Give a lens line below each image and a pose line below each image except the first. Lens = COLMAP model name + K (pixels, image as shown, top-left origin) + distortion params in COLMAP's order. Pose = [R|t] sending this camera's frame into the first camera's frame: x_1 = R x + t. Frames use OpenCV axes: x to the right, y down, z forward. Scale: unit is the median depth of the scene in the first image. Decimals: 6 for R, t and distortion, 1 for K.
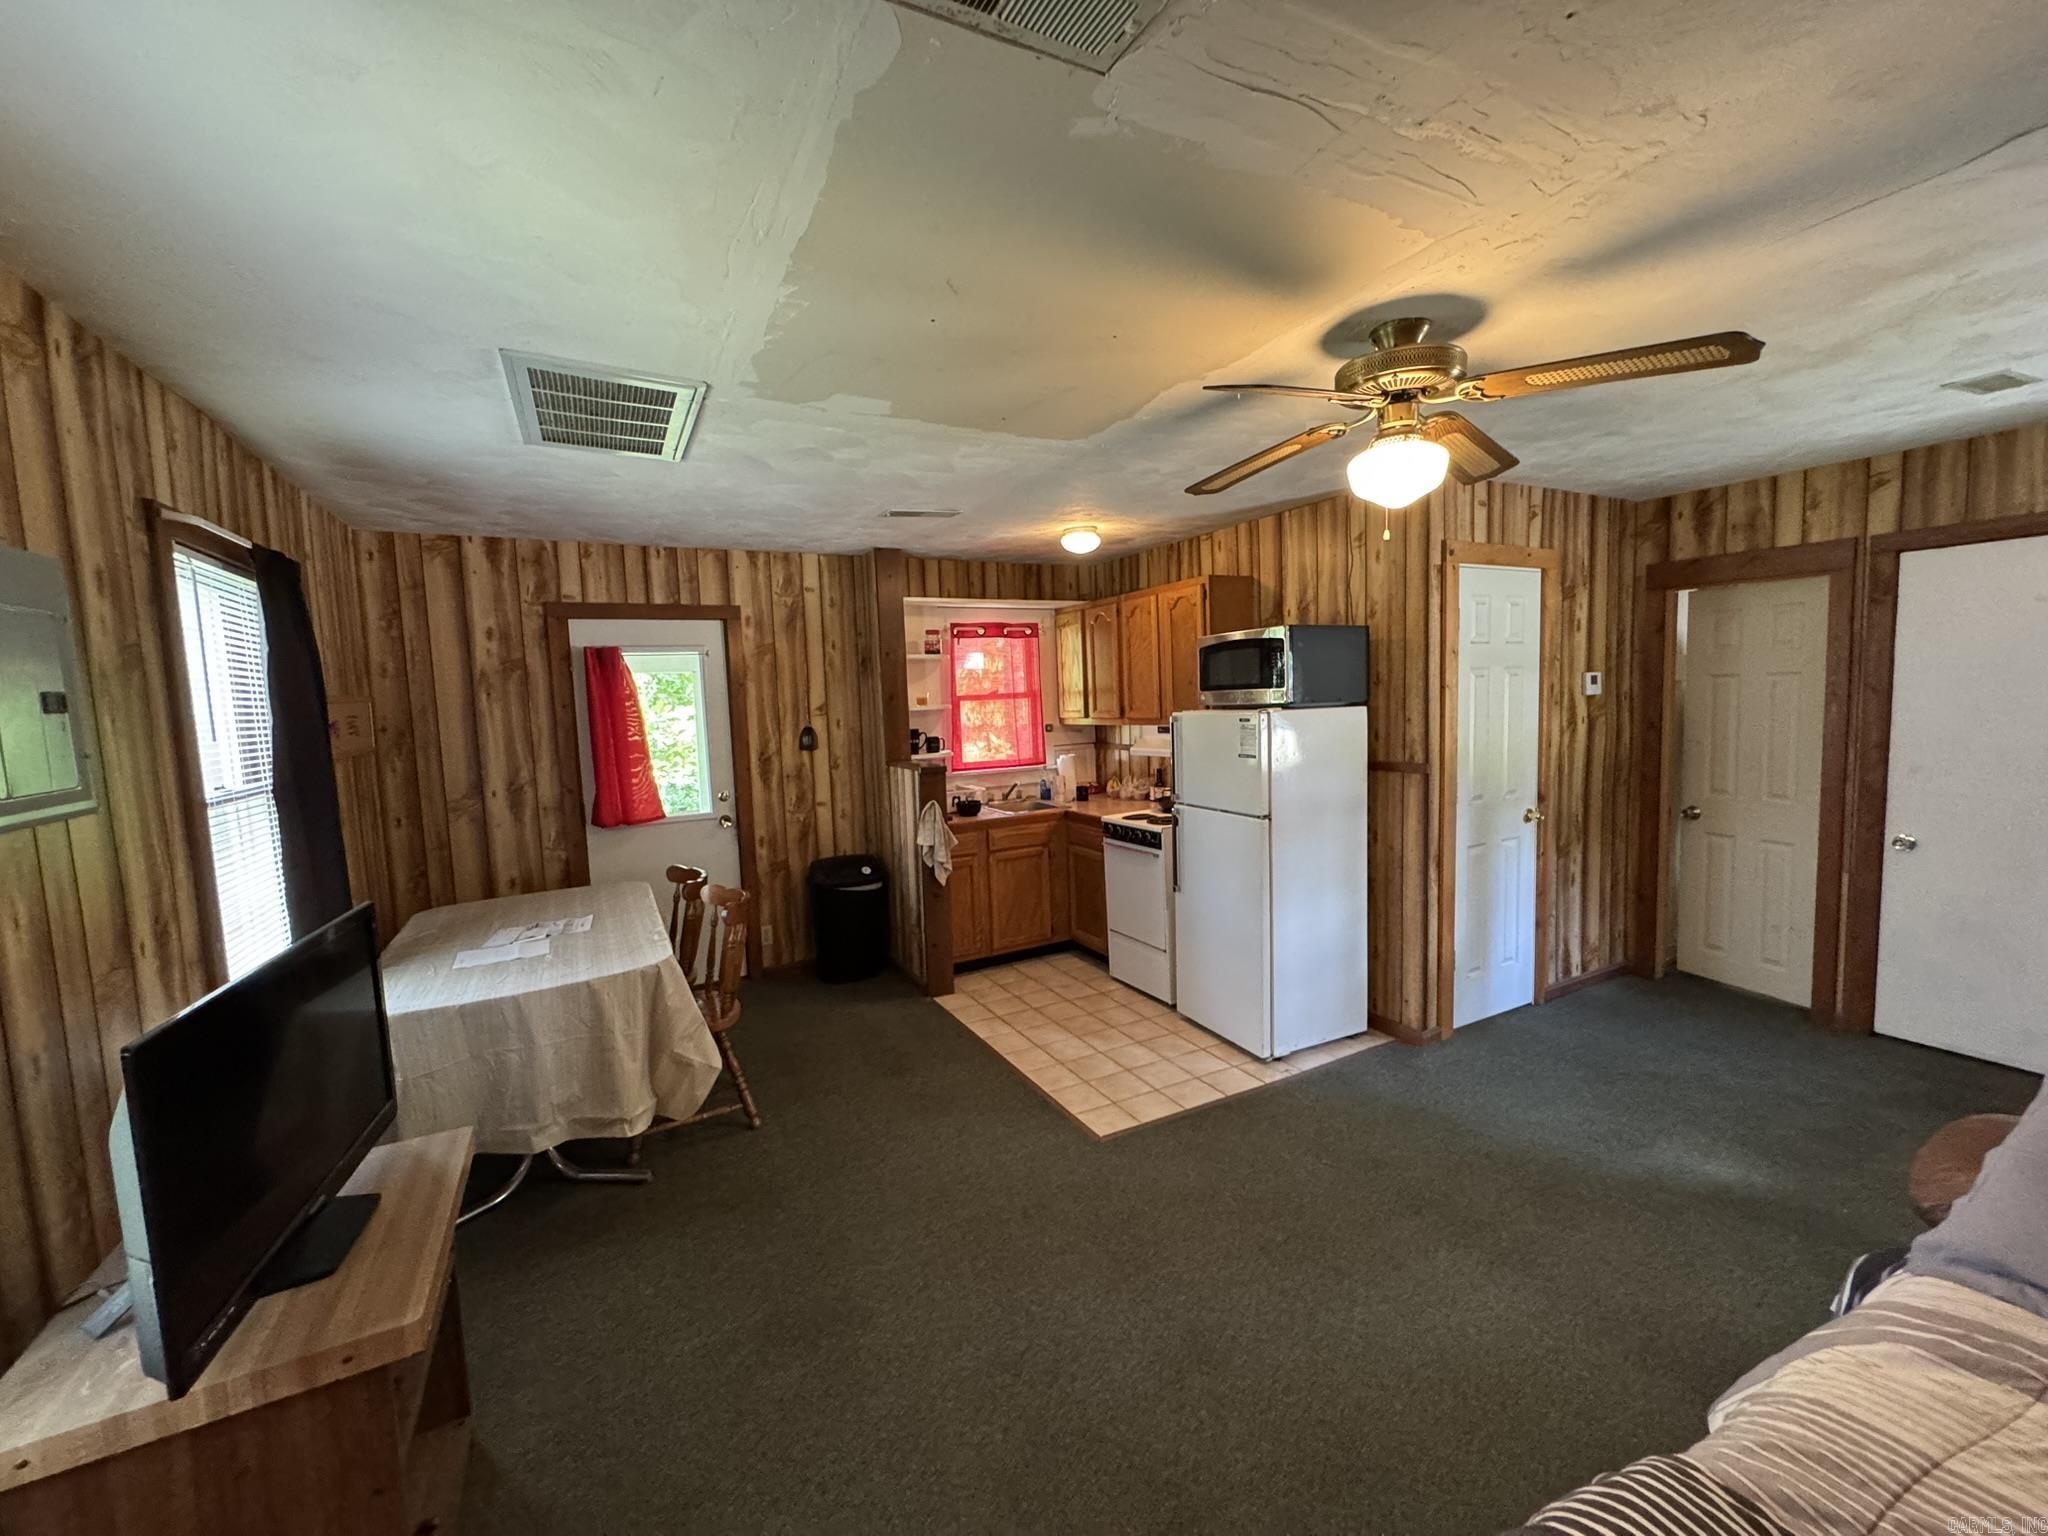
lens RADIAL K [[818.6, 0, 1024.0], [0, 818.6, 768.0], [0, 0, 1]] dist [-0.002238, -0.000246]
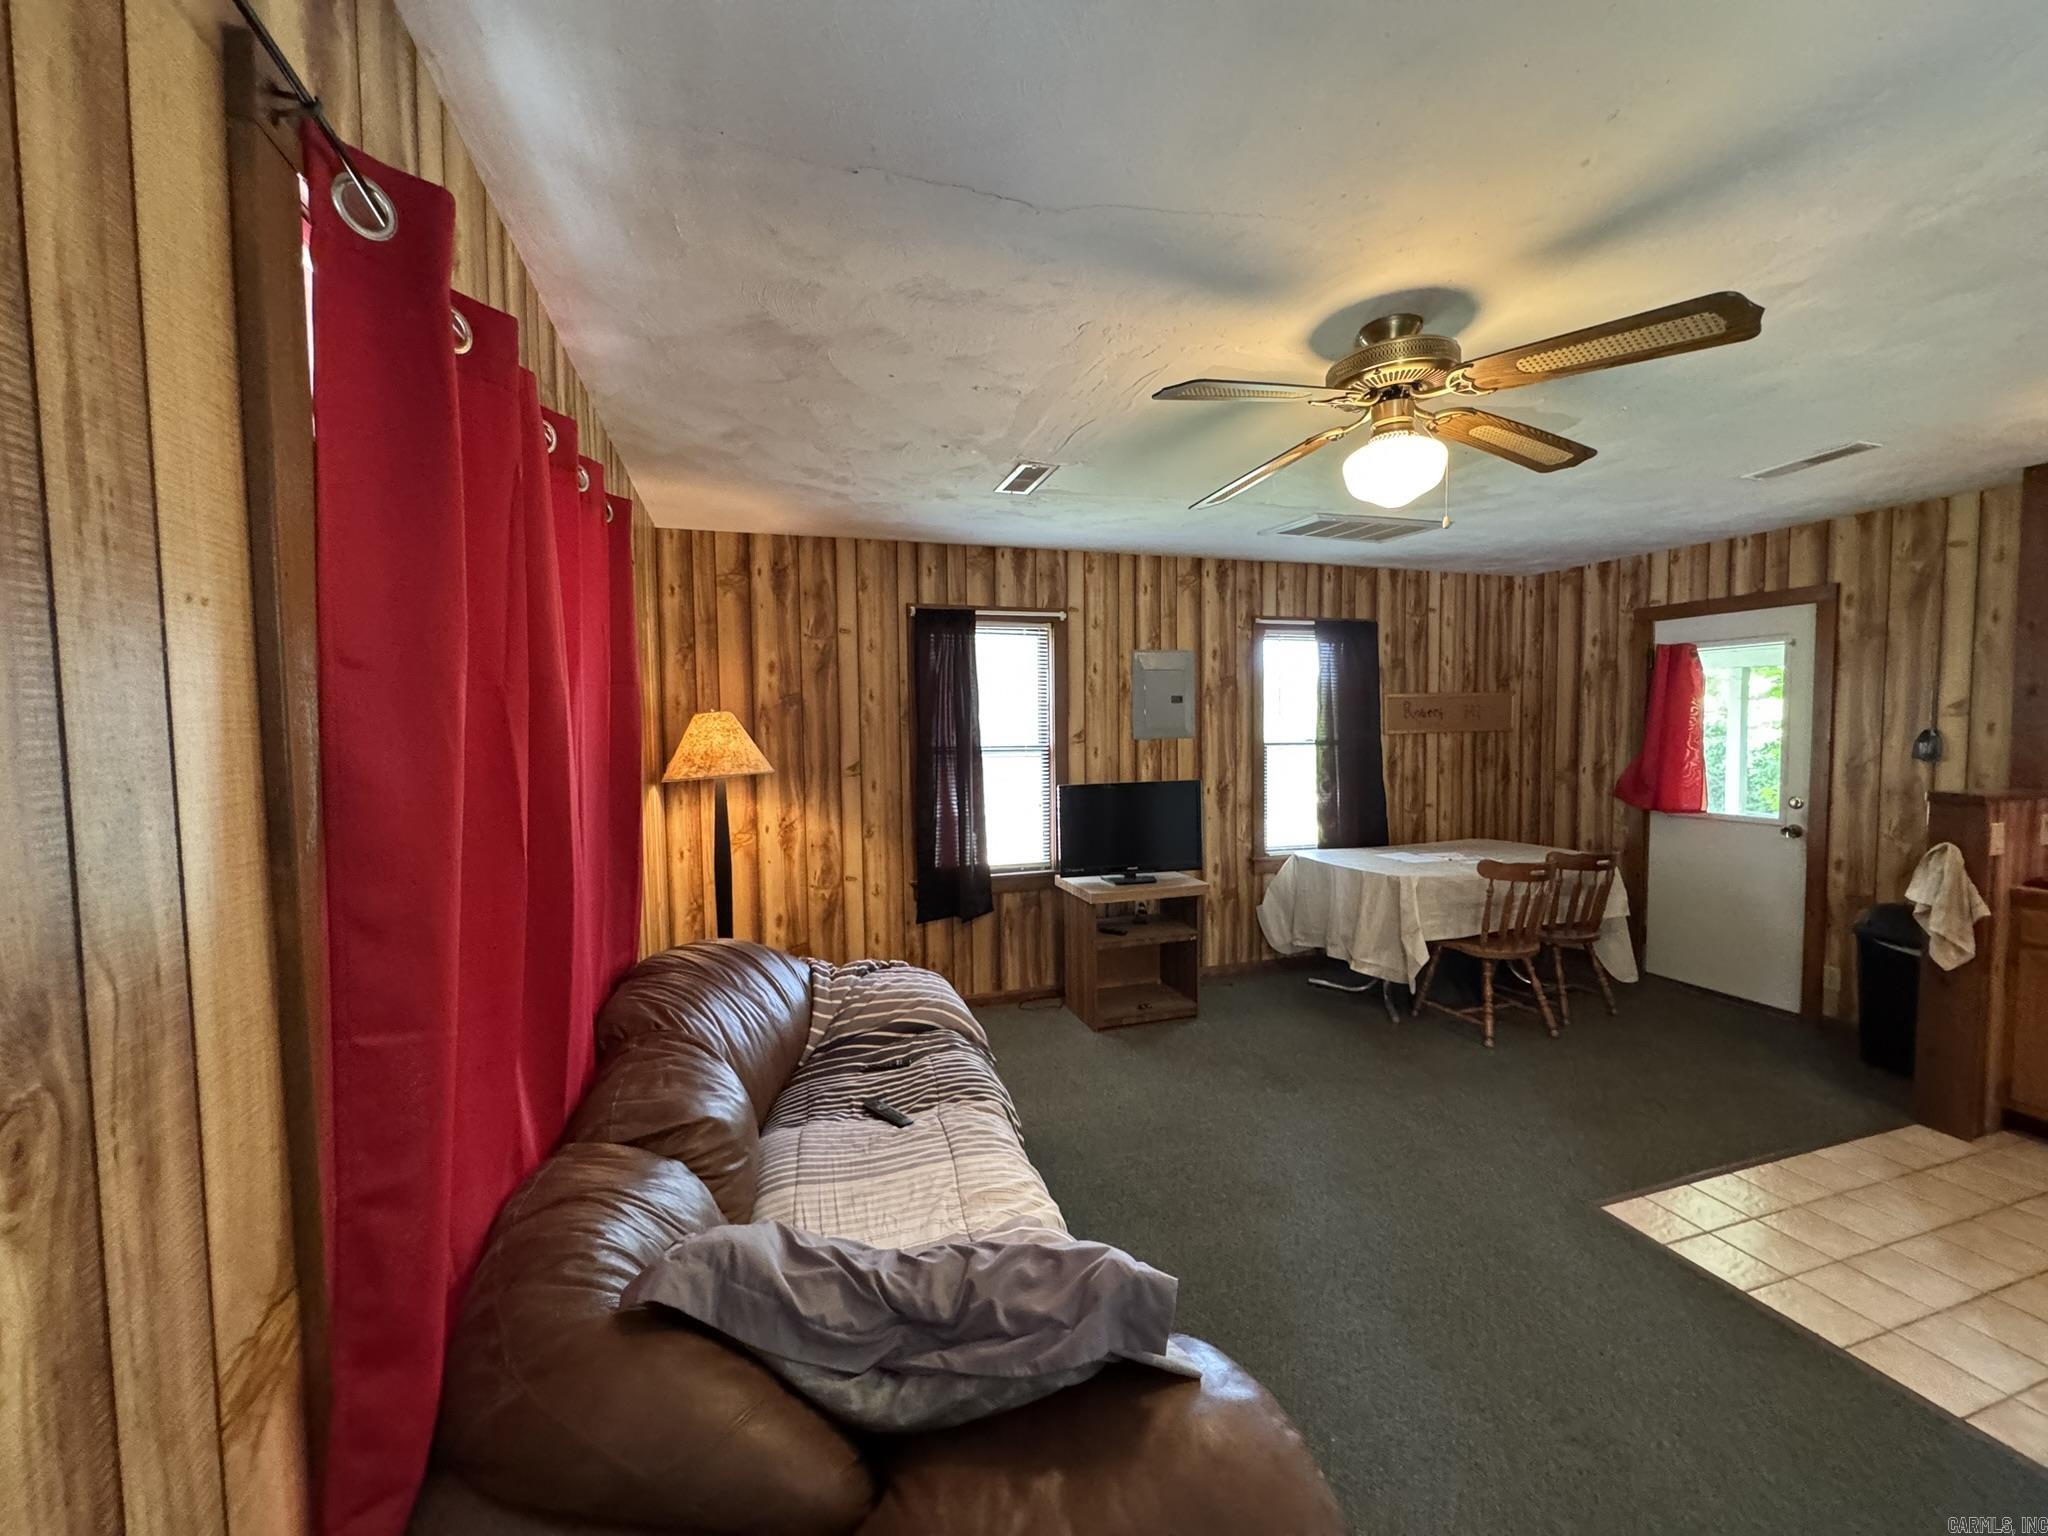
lens RADIAL K [[818.6, 0, 1024.0], [0, 818.6, 768.0], [0, 0, 1]] dist [-0.002238, -0.000246]
pose [[-0.166385, 0.091730, -0.981785, 0.685208], [-0.072173, 0.991860, 0.104903, -0.038370], [0.983416, 0.088312, -0.158410, 0.343769]]
